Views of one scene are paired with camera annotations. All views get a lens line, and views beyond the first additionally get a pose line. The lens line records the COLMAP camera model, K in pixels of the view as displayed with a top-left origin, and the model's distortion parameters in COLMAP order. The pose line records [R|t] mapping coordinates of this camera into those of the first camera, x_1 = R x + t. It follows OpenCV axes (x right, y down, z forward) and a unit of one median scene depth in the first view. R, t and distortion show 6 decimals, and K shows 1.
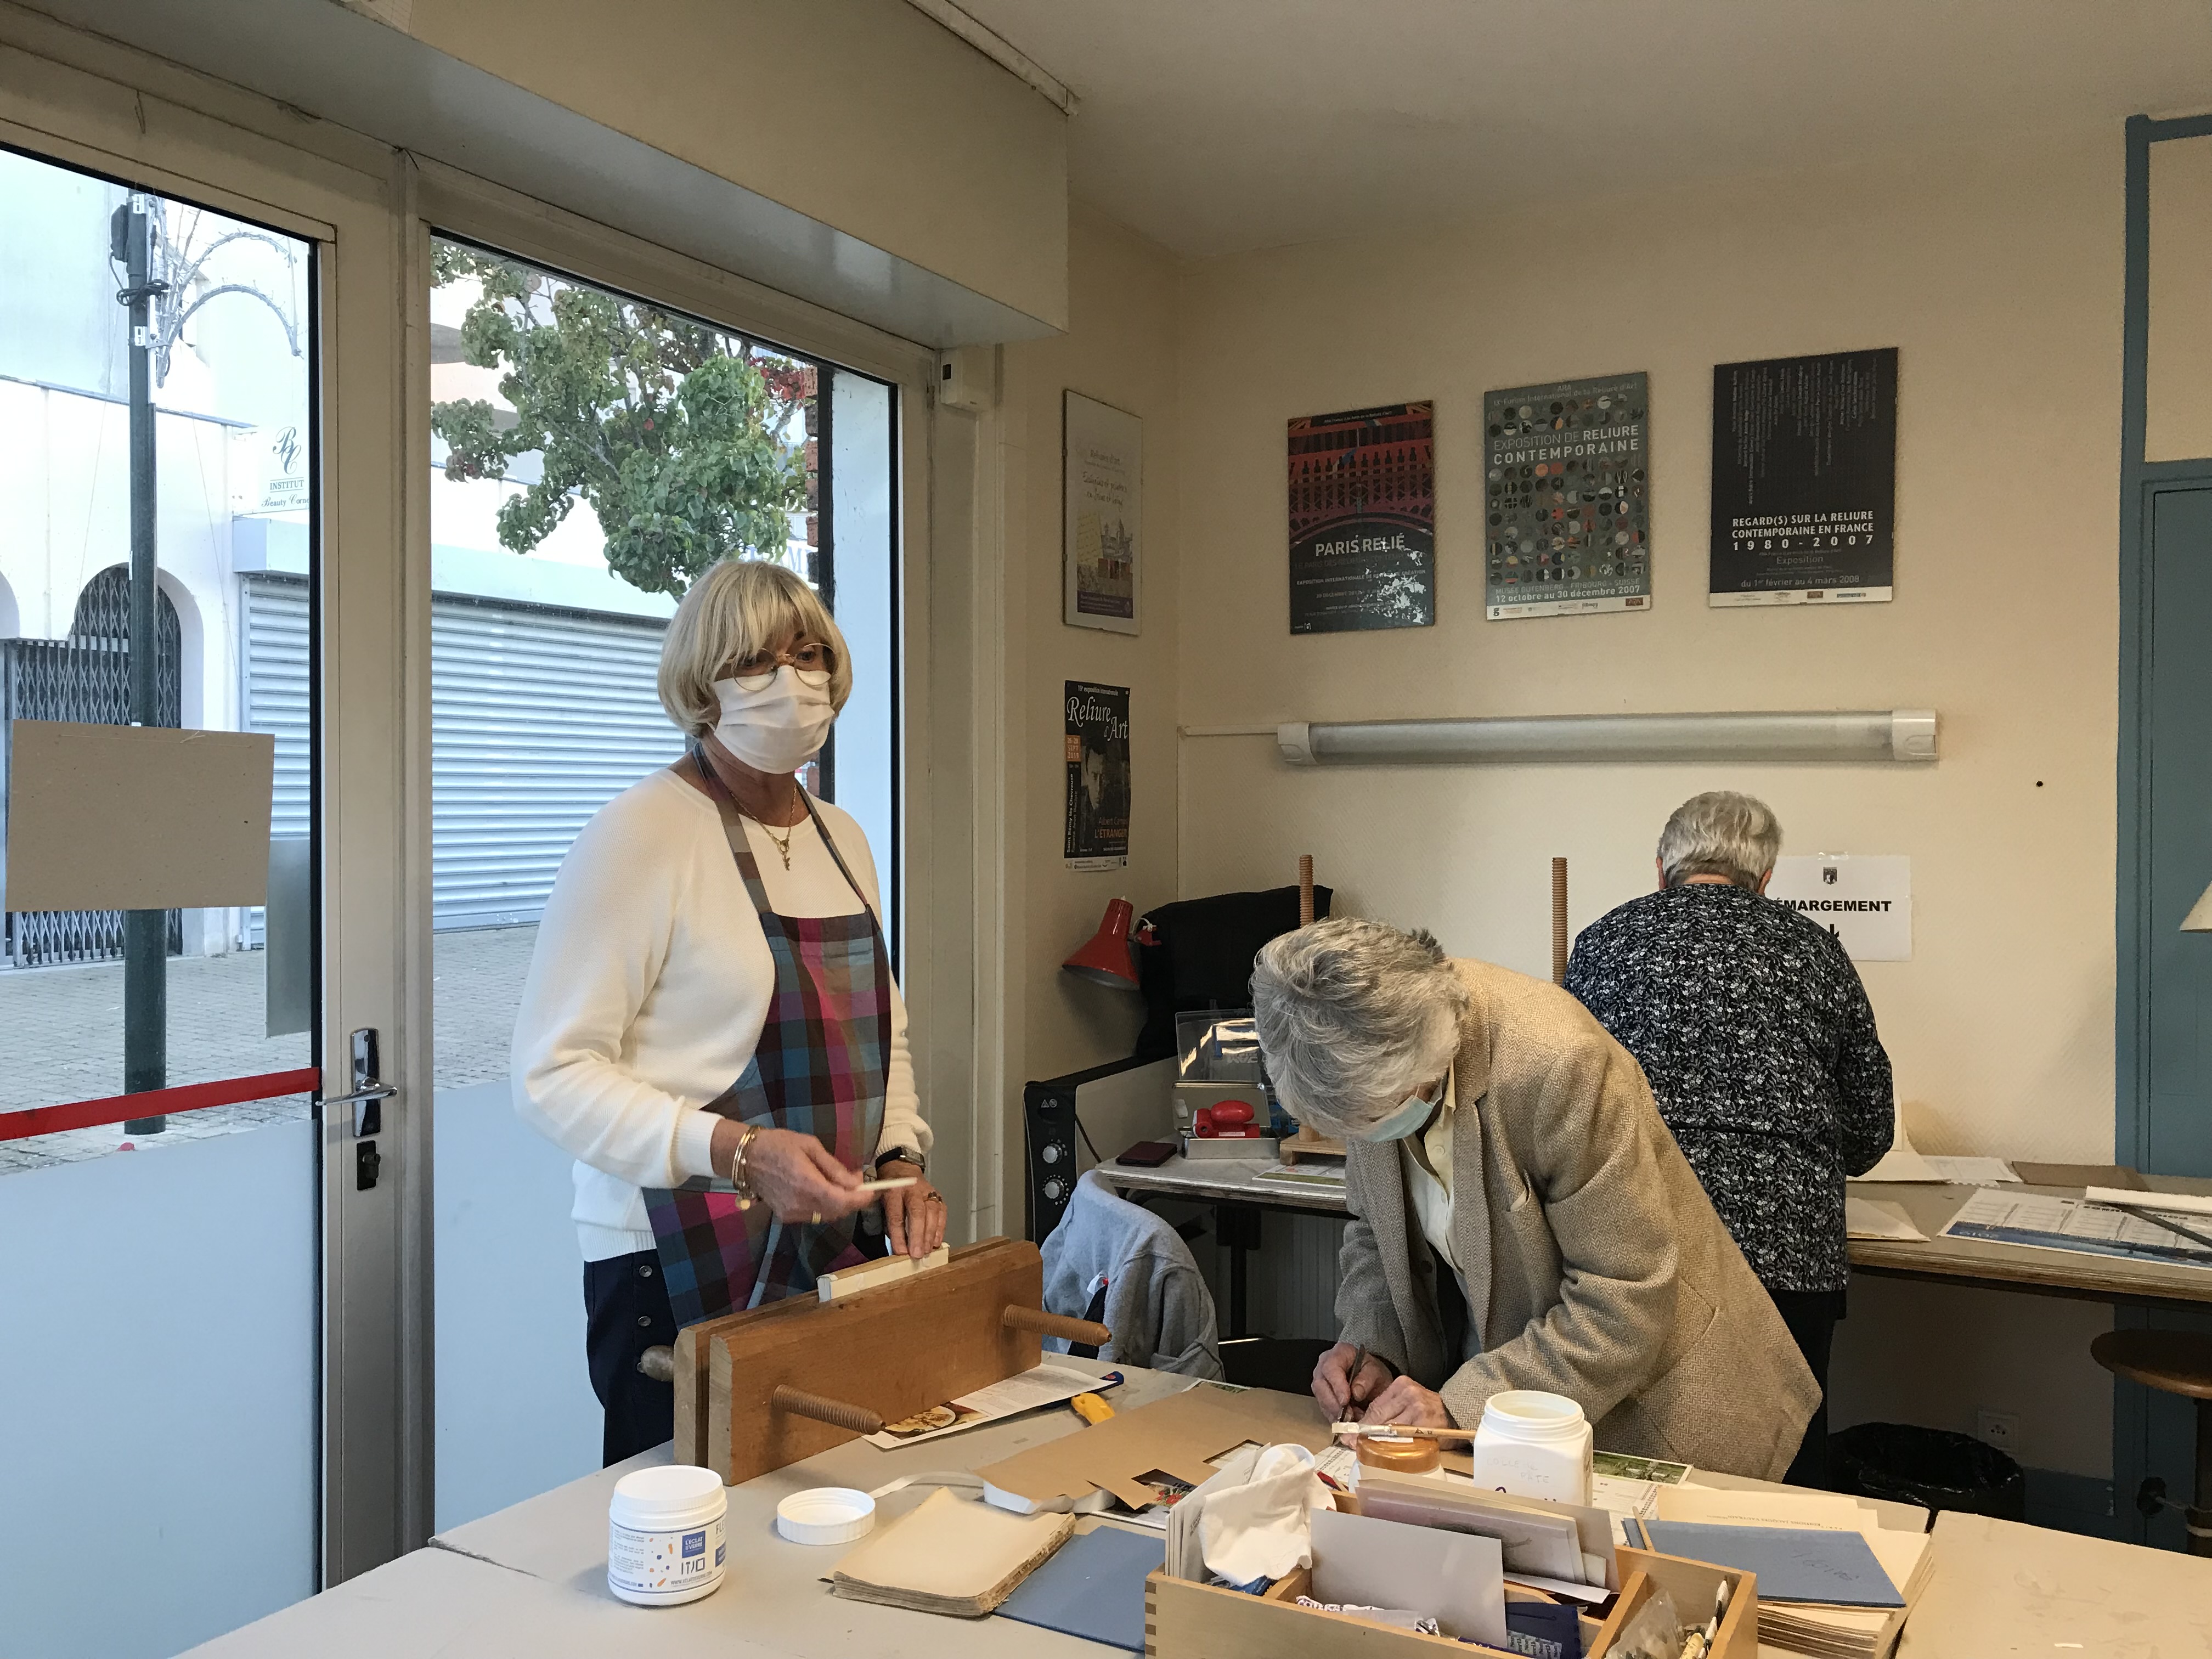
lens RADIAL K [[1773.1, 0, 1100.7], [0, 1773.1, 823.0], [0, 0, 1]] dist [0.009506, -0.025212]
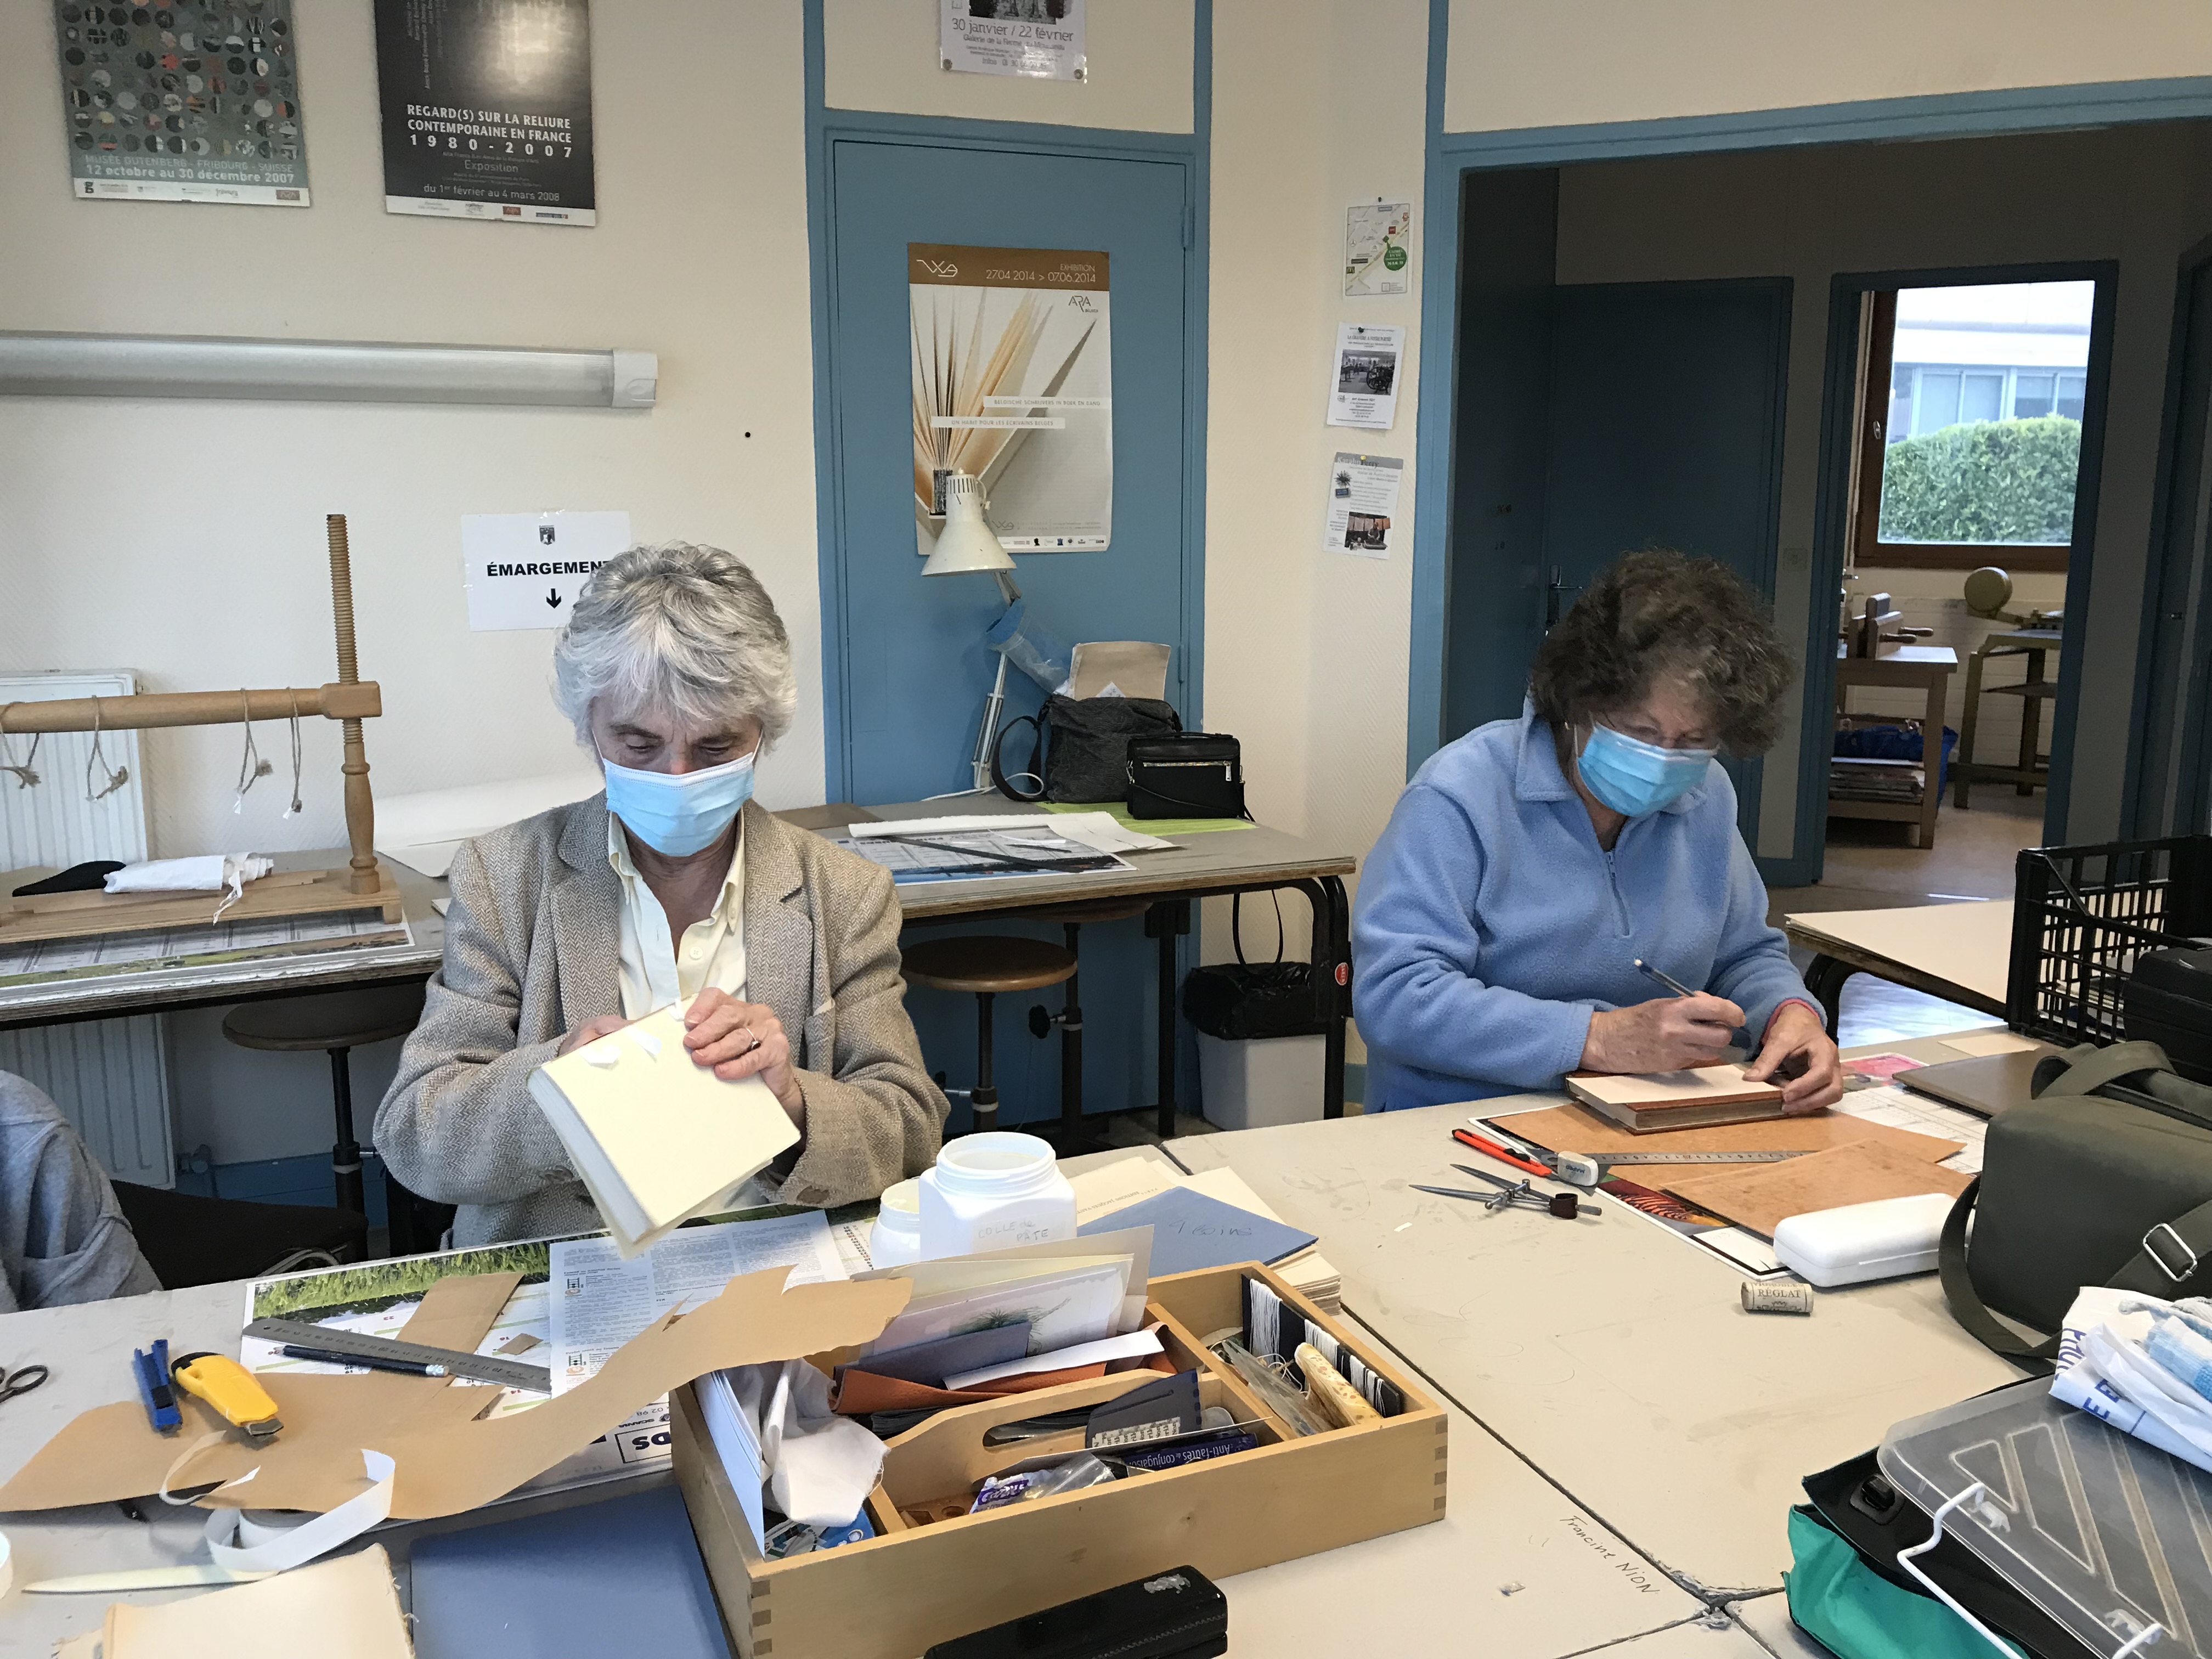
lens RADIAL K [[1773.1, 0, 1105.2], [0, 1773.1, 826.2], [0, 0, 1]] dist [0.009506, -0.025212]
pose [[0.610475, -0.150814, 0.777544, -0.141265], [0.008069, 0.982837, 0.184297, 0.010726], [-0.791994, -0.106235, 0.601215, 0.202716]]
